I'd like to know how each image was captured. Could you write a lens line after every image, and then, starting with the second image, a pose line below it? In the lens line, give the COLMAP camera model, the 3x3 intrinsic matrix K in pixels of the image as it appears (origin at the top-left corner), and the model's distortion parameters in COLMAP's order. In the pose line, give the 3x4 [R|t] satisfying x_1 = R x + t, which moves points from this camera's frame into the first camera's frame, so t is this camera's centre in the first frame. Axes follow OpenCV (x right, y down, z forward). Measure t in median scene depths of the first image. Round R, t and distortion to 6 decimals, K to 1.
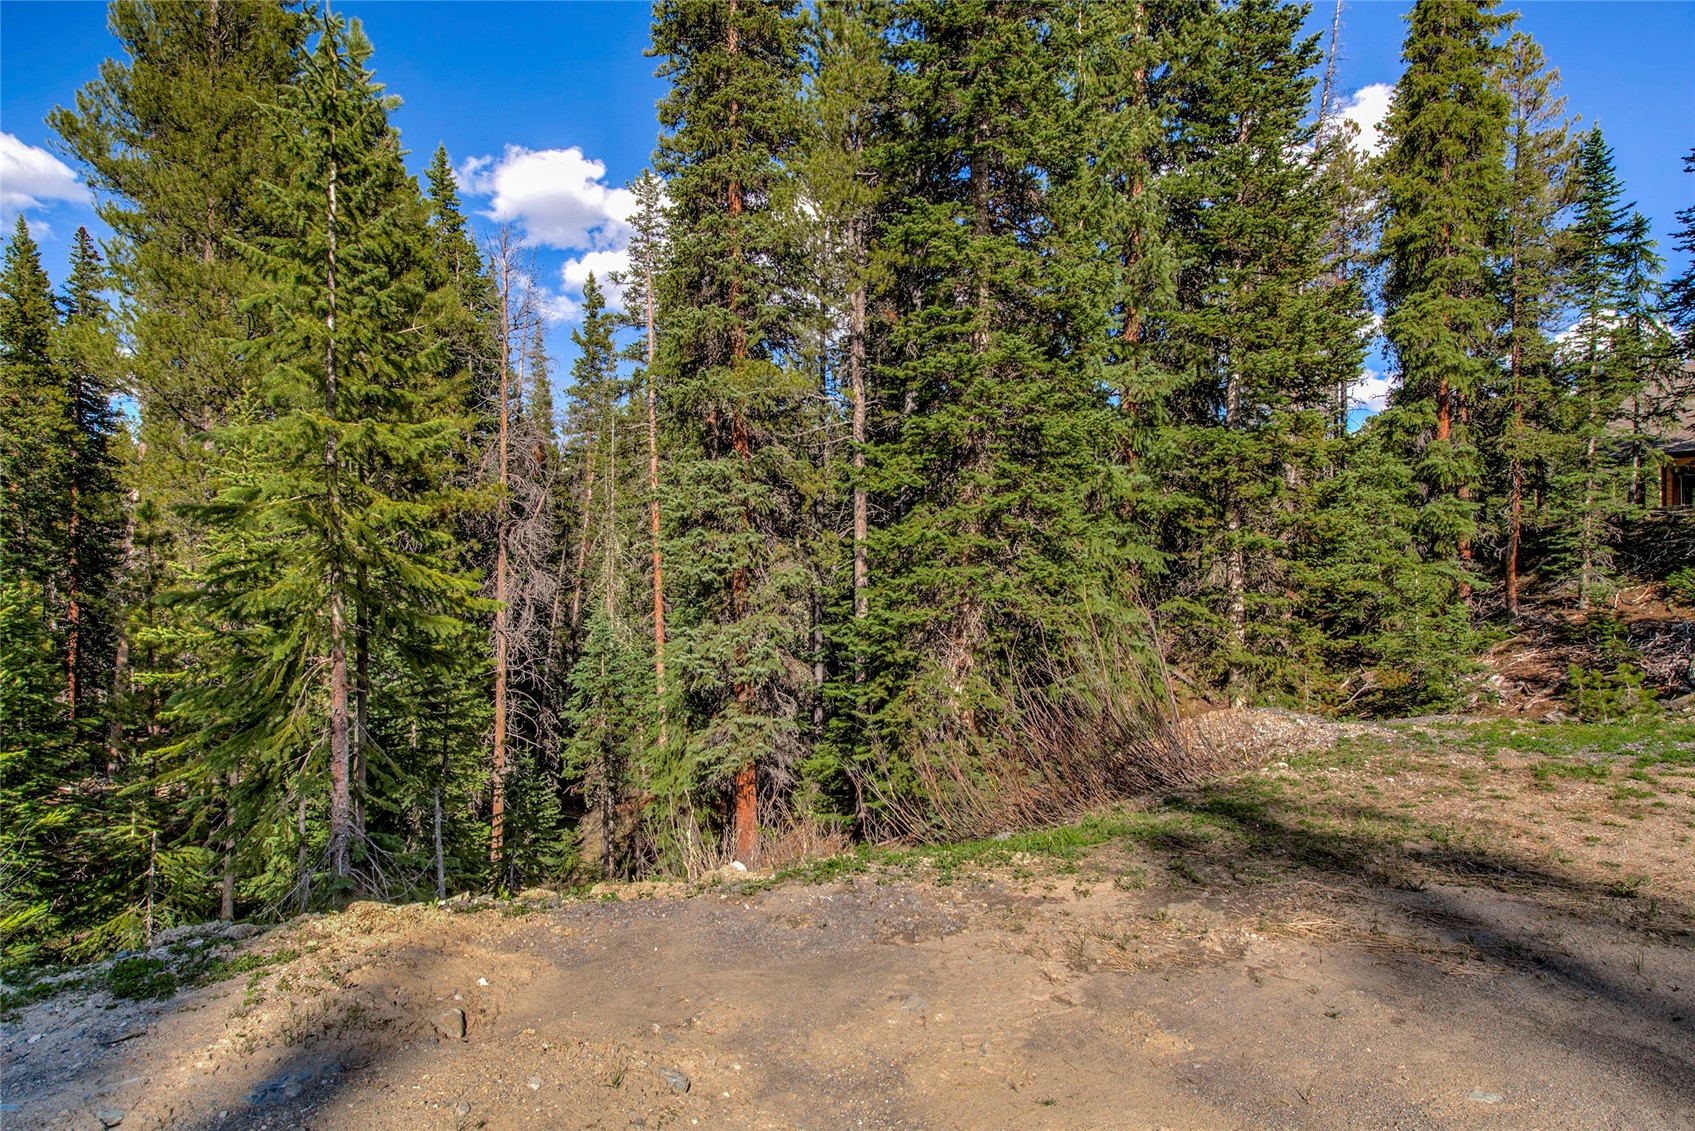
lens RADIAL K [[851.6, 0, 847.5], [0, 851.6, 565.5], [0, 0, 1]] dist [-0.014426, 0.001802]
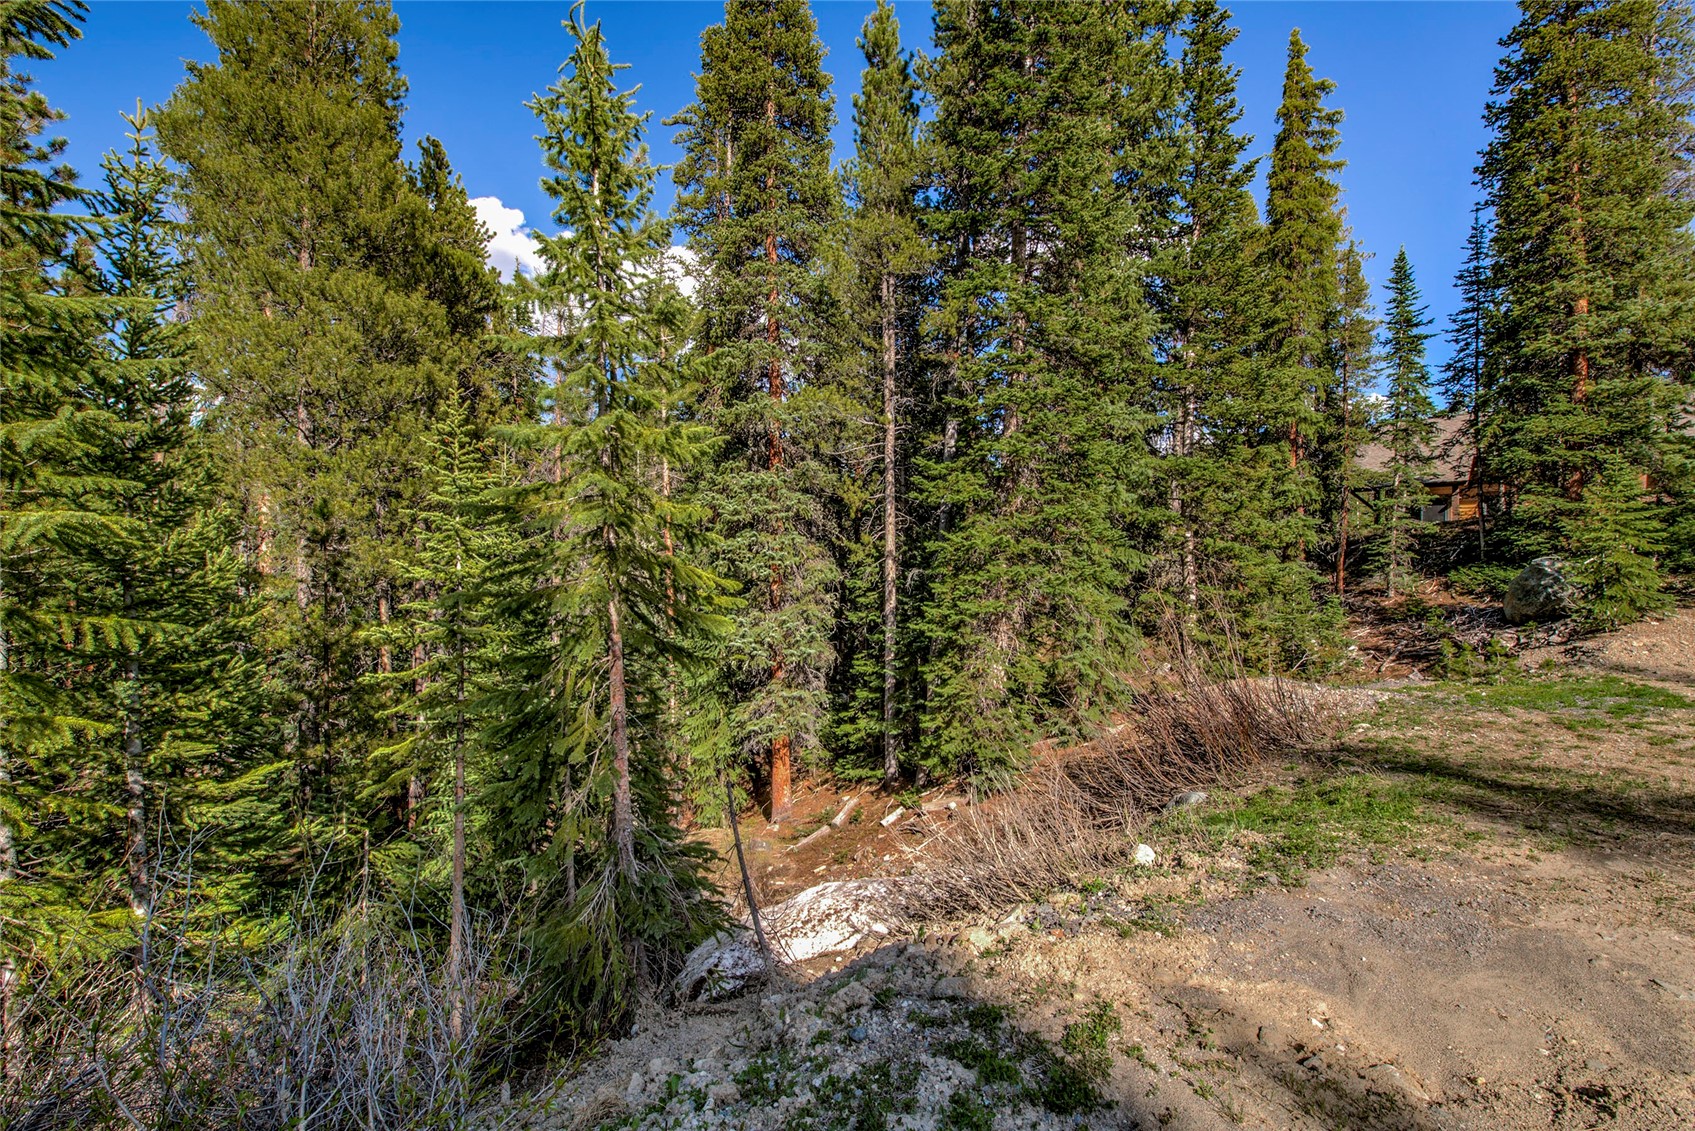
lens RADIAL K [[675.3, 0, 849.1], [0, 675.3, 567.9], [0, 0, 1]] dist [-0.019400, -0.000248]
pose [[0.986731, 0.003657, 0.162320, -0.185903], [-0.005427, 0.999931, 0.010466, -0.002918], [-0.162271, -0.011208, 0.986683, 0.064069]]
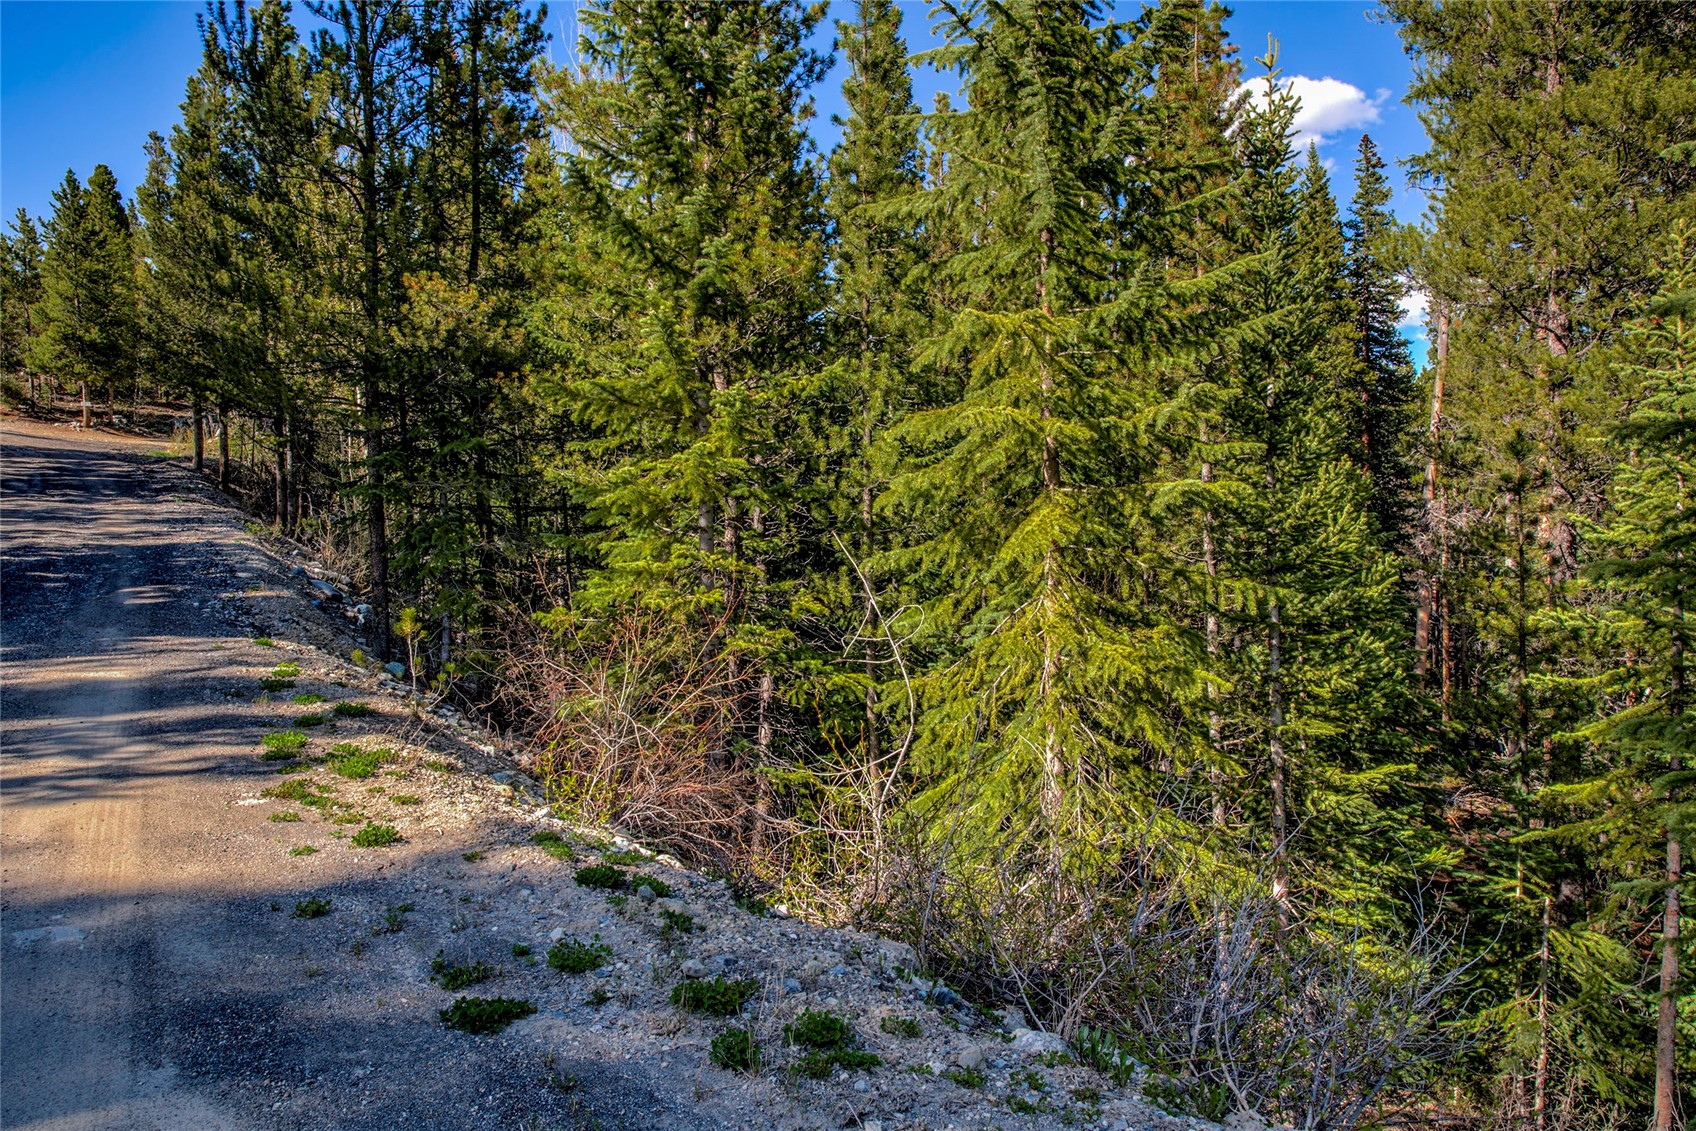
lens RADIAL K [[1128.7, 0, 848.0], [0, 1128.7, 565.5], [0, 0, 1]] dist [0.001392, 0.001026]
pose [[0.400631, 0.012726, -0.916151, -0.093530], [0.027469, 0.999287, 0.025893, -0.001062], [0.915827, -0.035540, 0.399996, 0.046840]]
